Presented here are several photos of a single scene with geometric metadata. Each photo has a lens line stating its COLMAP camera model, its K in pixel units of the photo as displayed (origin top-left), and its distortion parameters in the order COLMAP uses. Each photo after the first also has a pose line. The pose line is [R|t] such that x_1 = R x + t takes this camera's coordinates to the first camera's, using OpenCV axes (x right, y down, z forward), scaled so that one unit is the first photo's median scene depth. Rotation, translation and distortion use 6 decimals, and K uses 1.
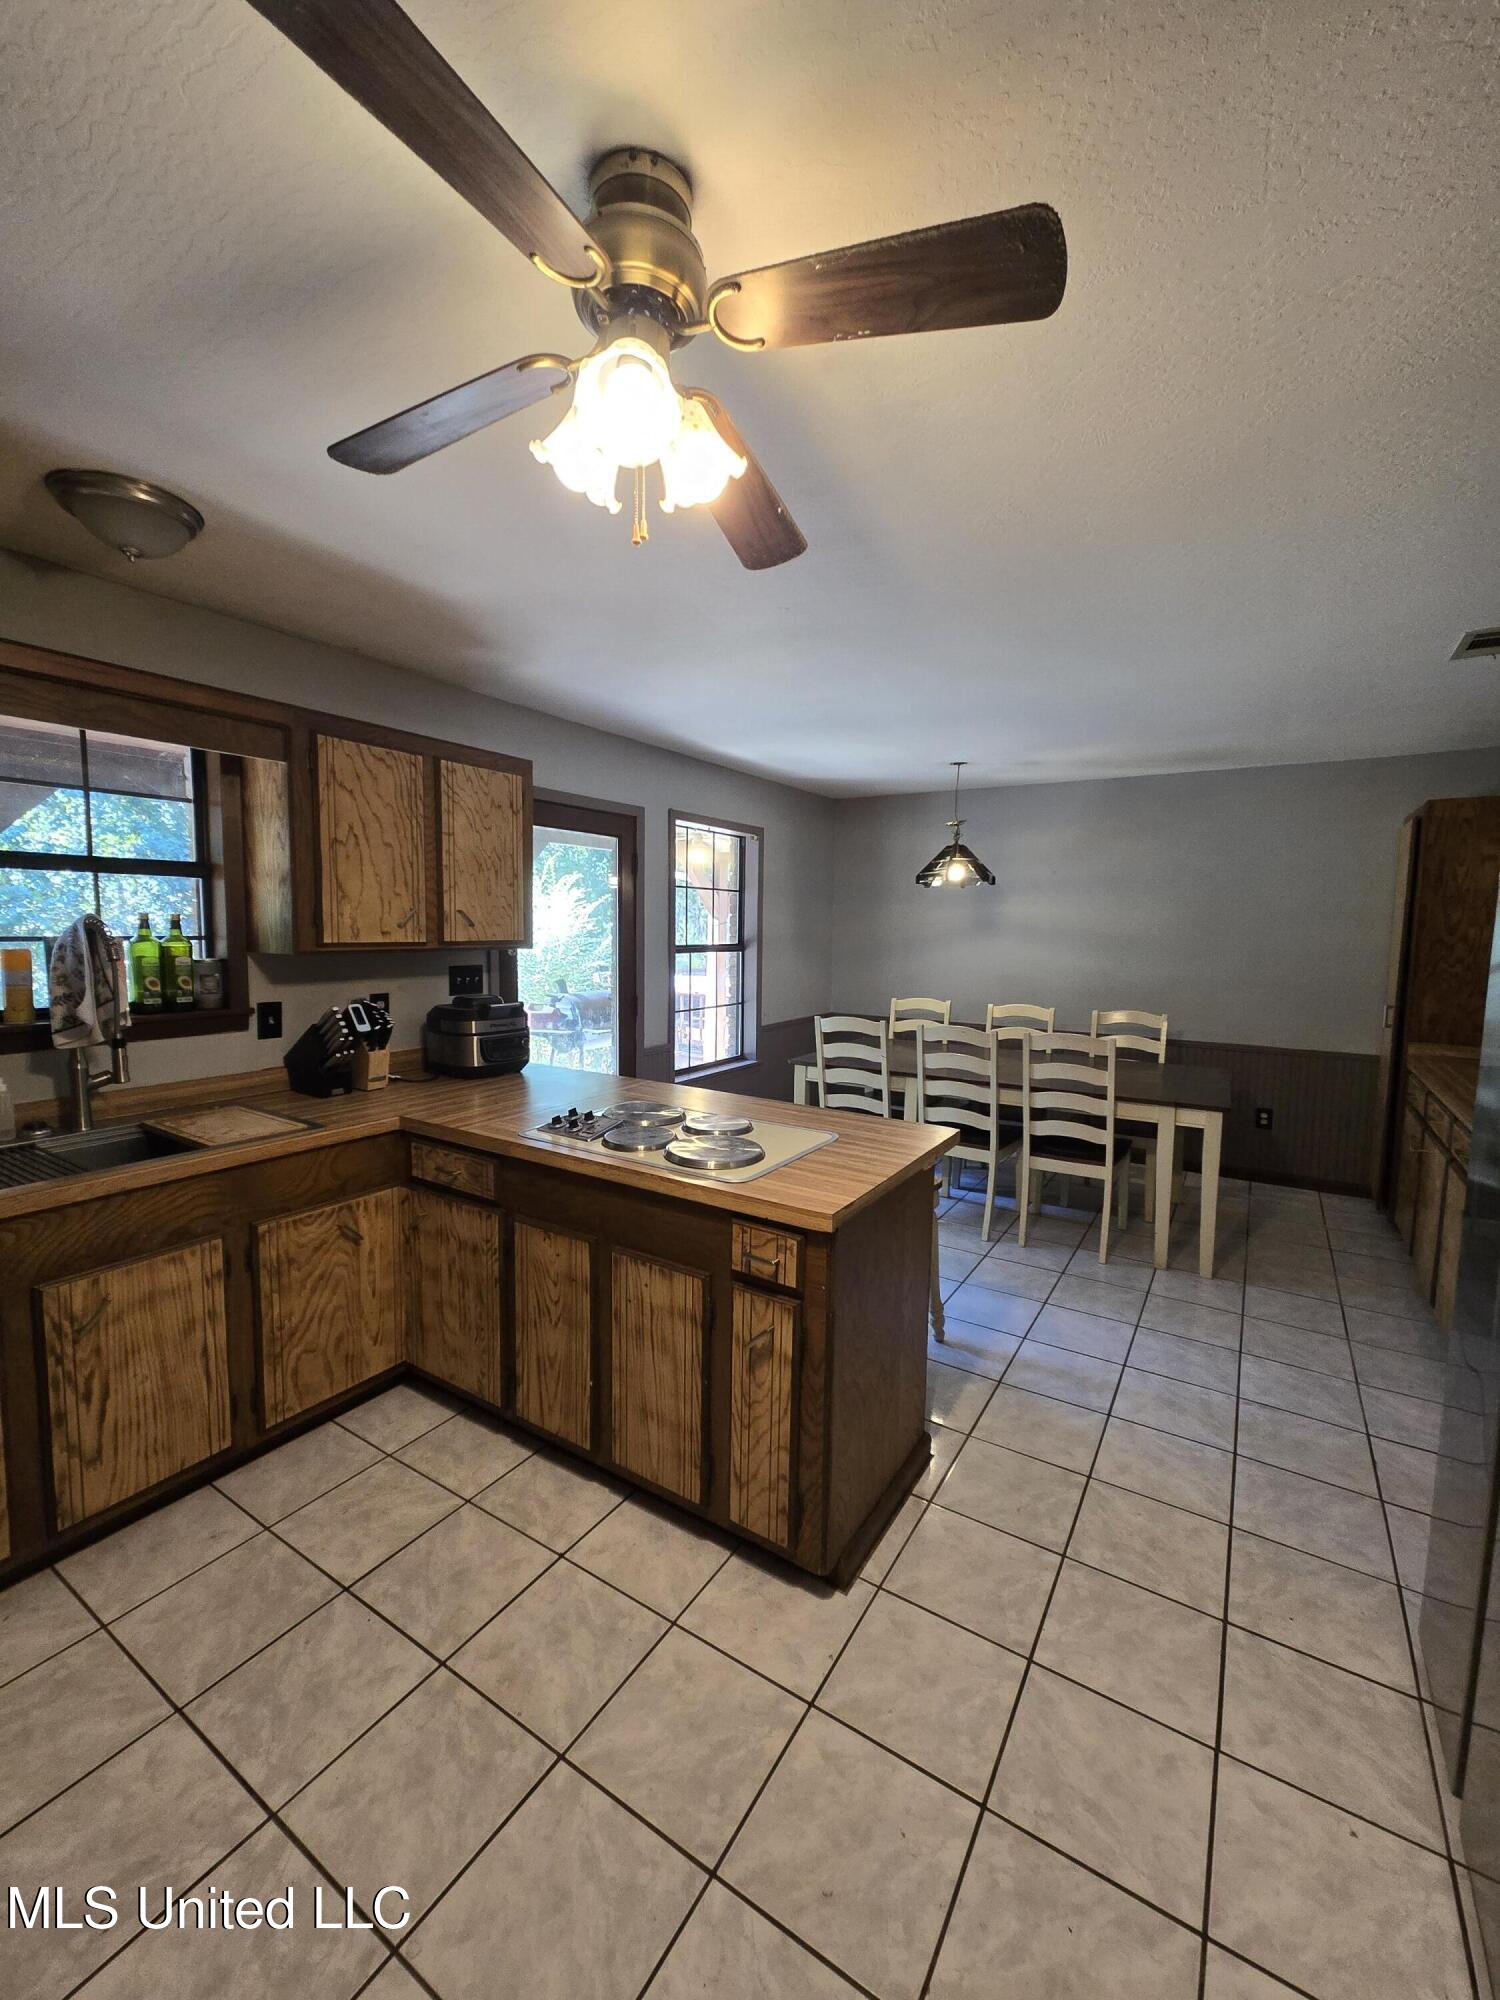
lens RADIAL K [[803.7, 0, 753.3], [0, 803.7, 998.7], [0, 0, 1]] dist [0.000018, 0.000080]
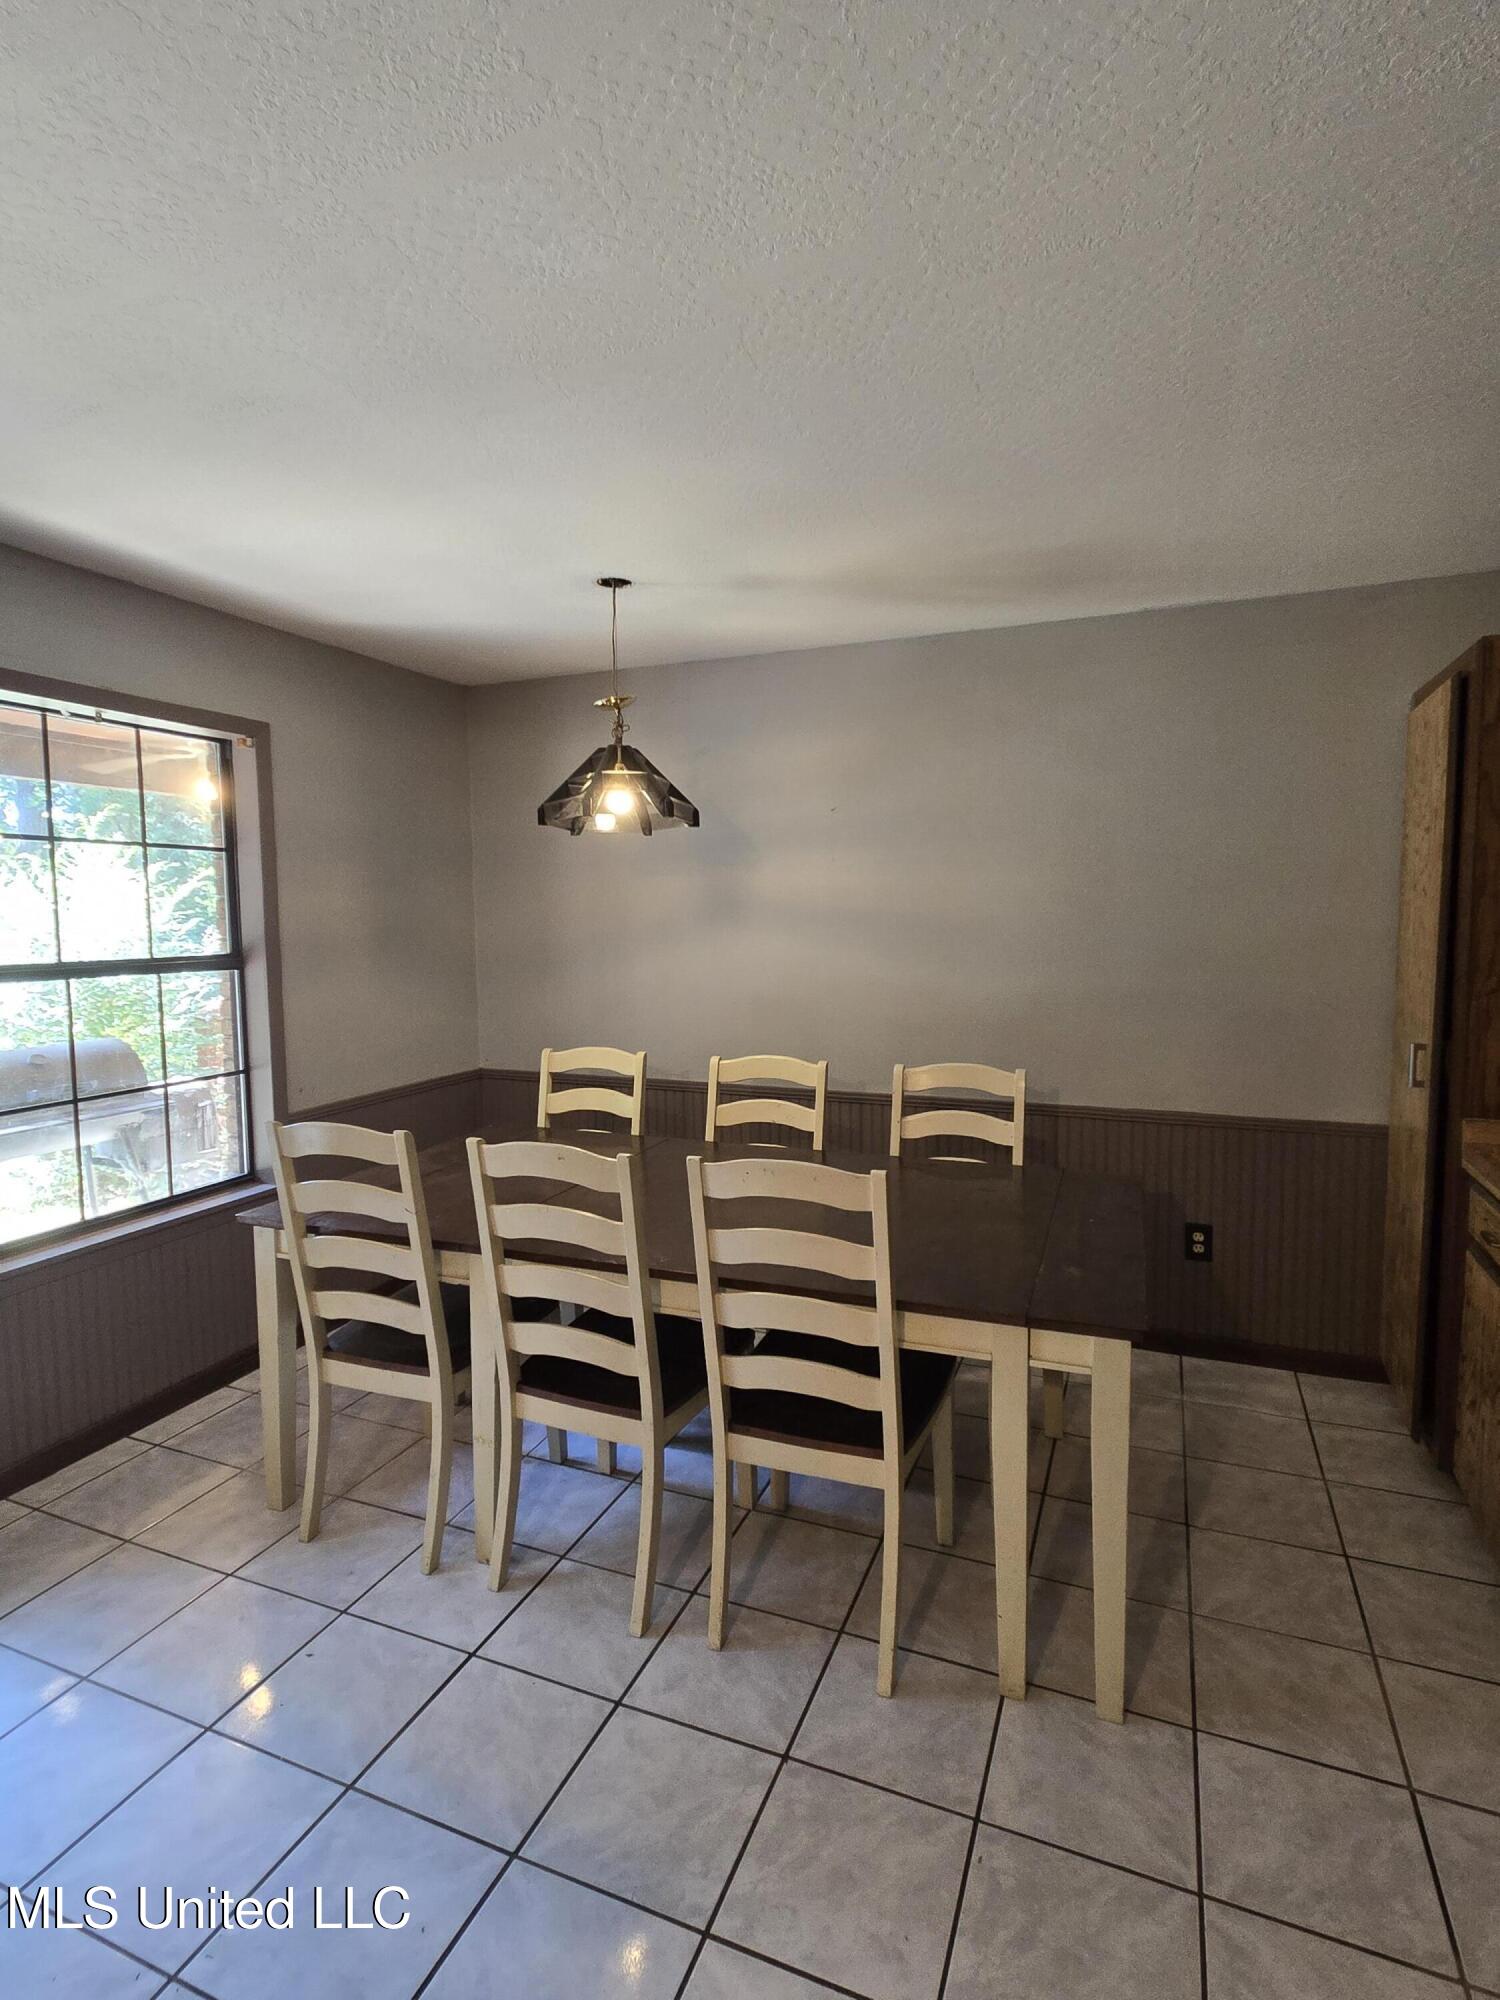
lens RADIAL K [[1003.5, 0, 750.0], [0, 1003.5, 1000.0], [0, 0, 1]] dist [0.000629, 0.000451]
pose [[0.984663, -0.035910, 0.170731, 0.238285], [0.037422, 0.999284, -0.005642, -0.029655], [-0.170407, 0.011945, 0.985301, 0.402452]]
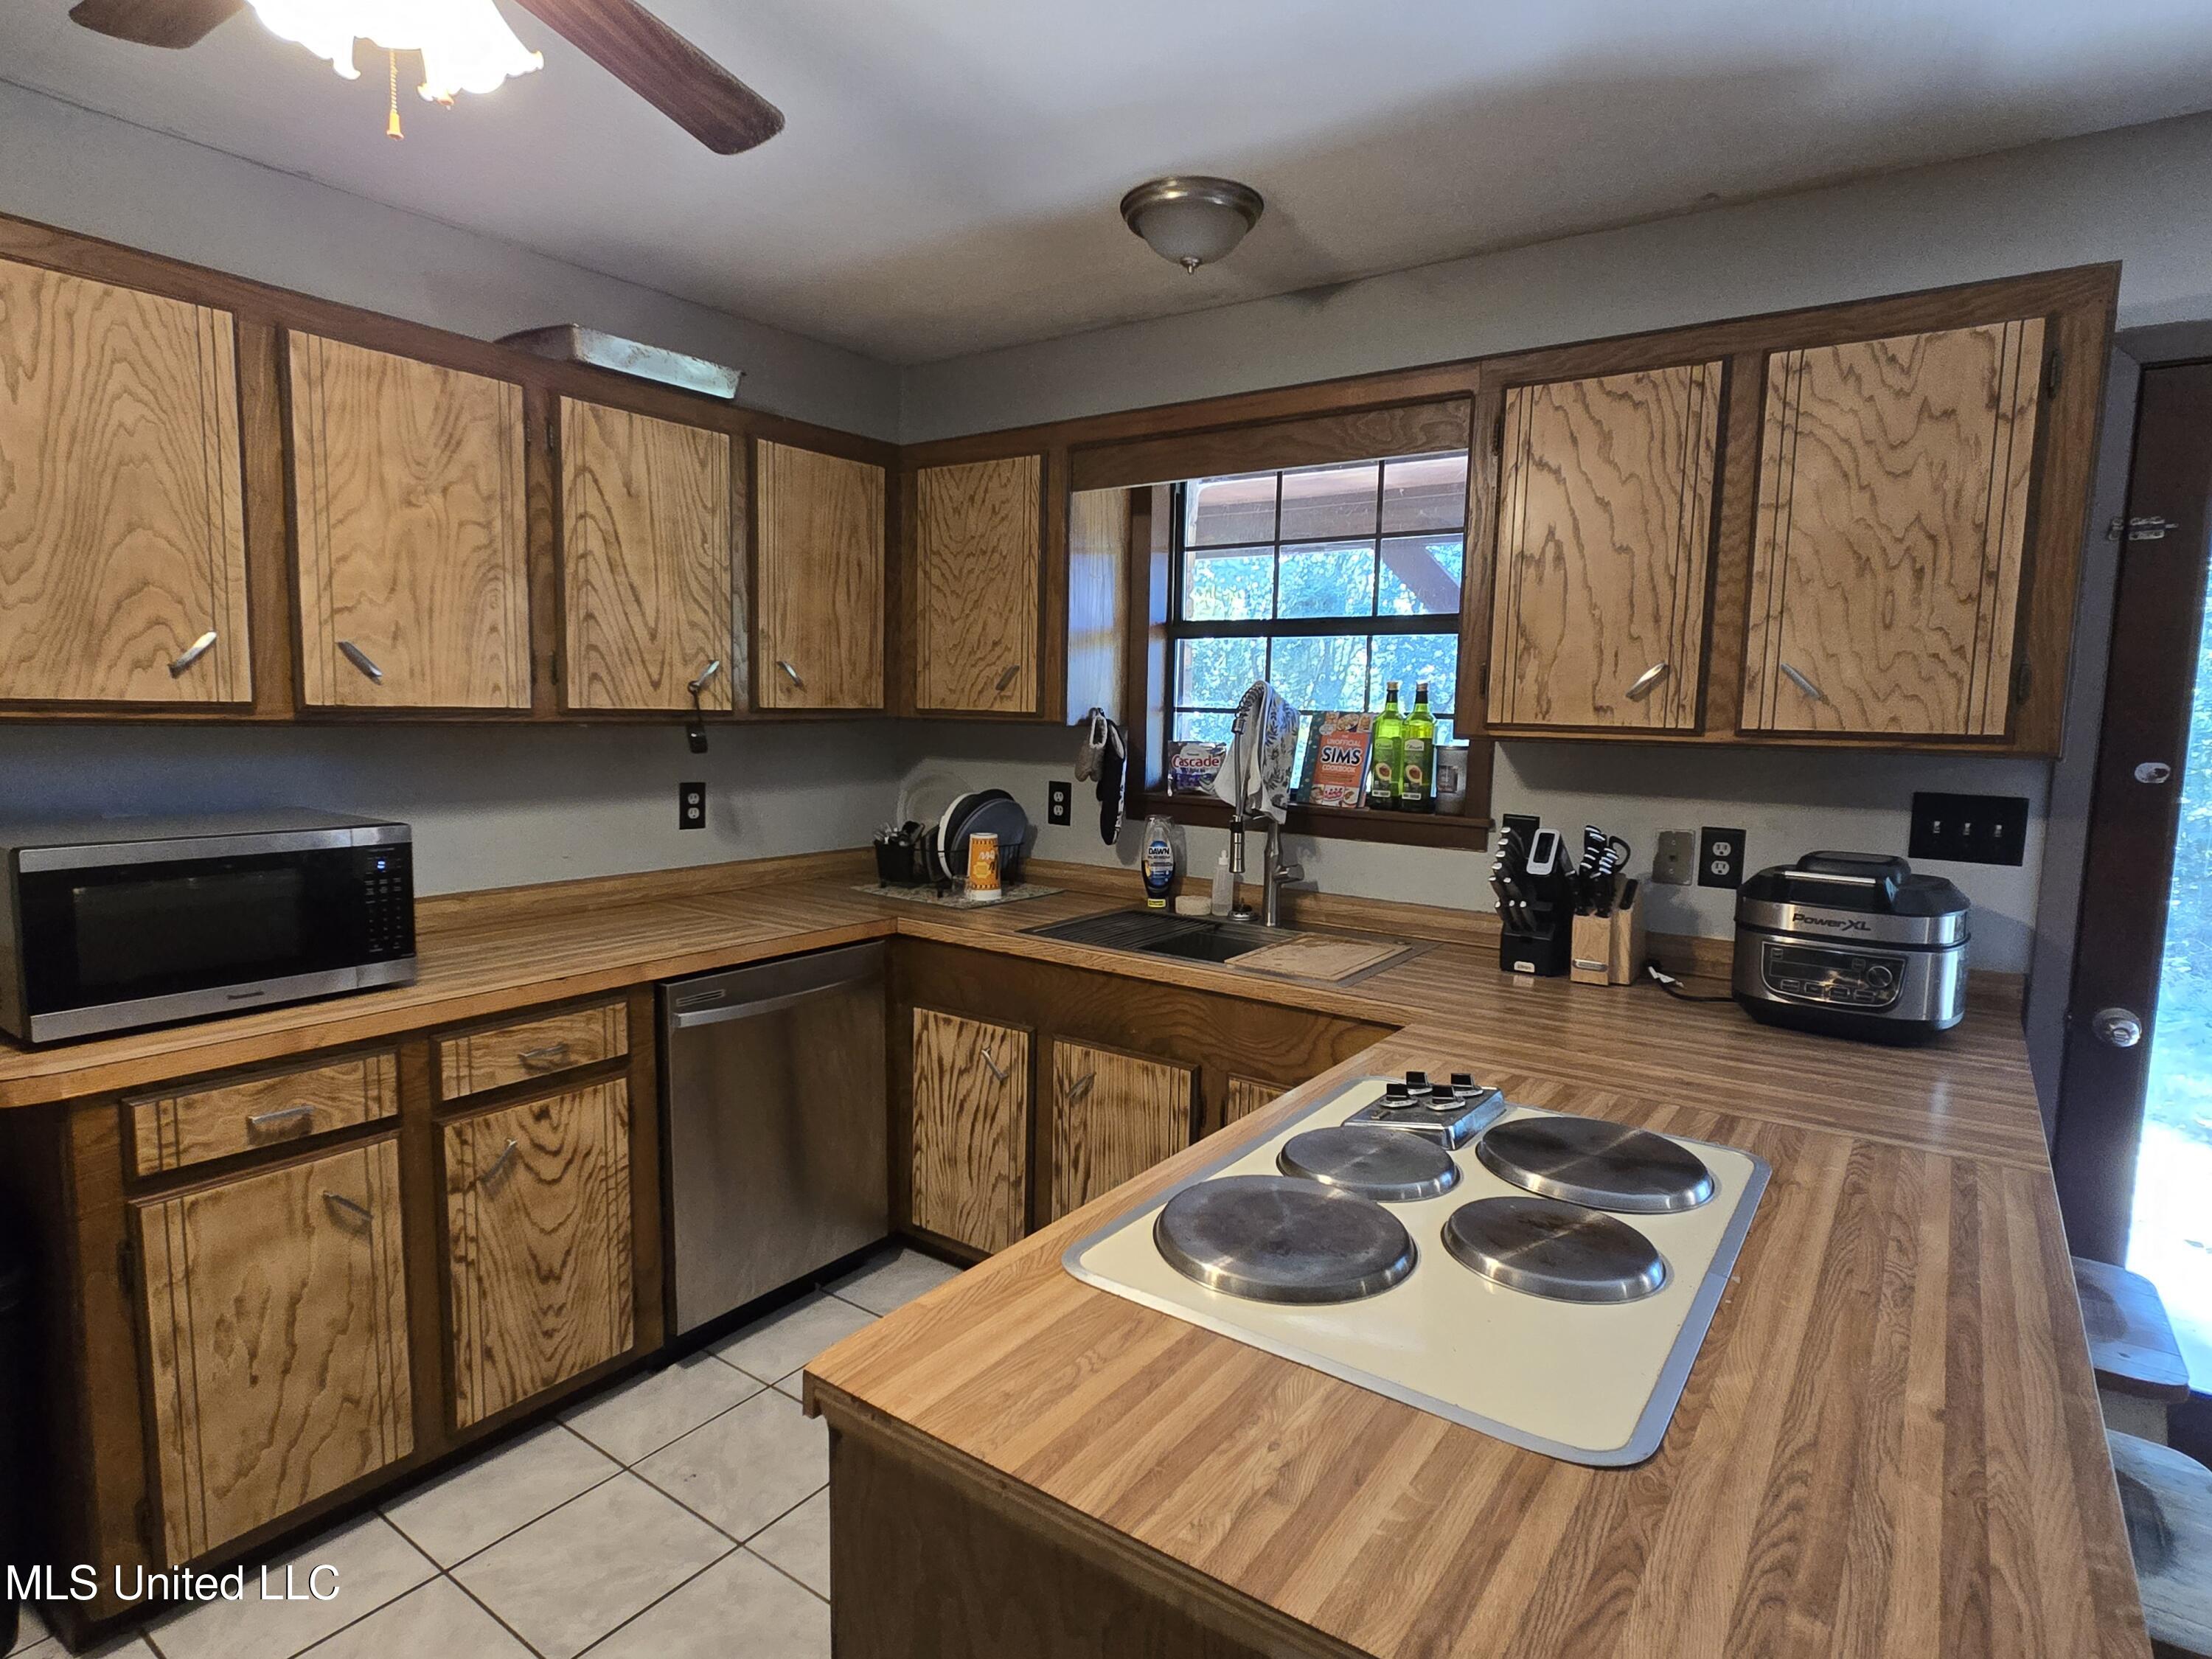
lens RADIAL K [[1198.0, 0, 1106.0], [0, 1198.0, 829.5], [0, 0, 1]] dist [0.001004, -0.000670]
pose [[-0.057992, 0.090938, -0.994167, 0.476388], [-0.113300, 0.988809, 0.097057, -0.048446], [0.991867, 0.118268, -0.047040, 0.841043]]
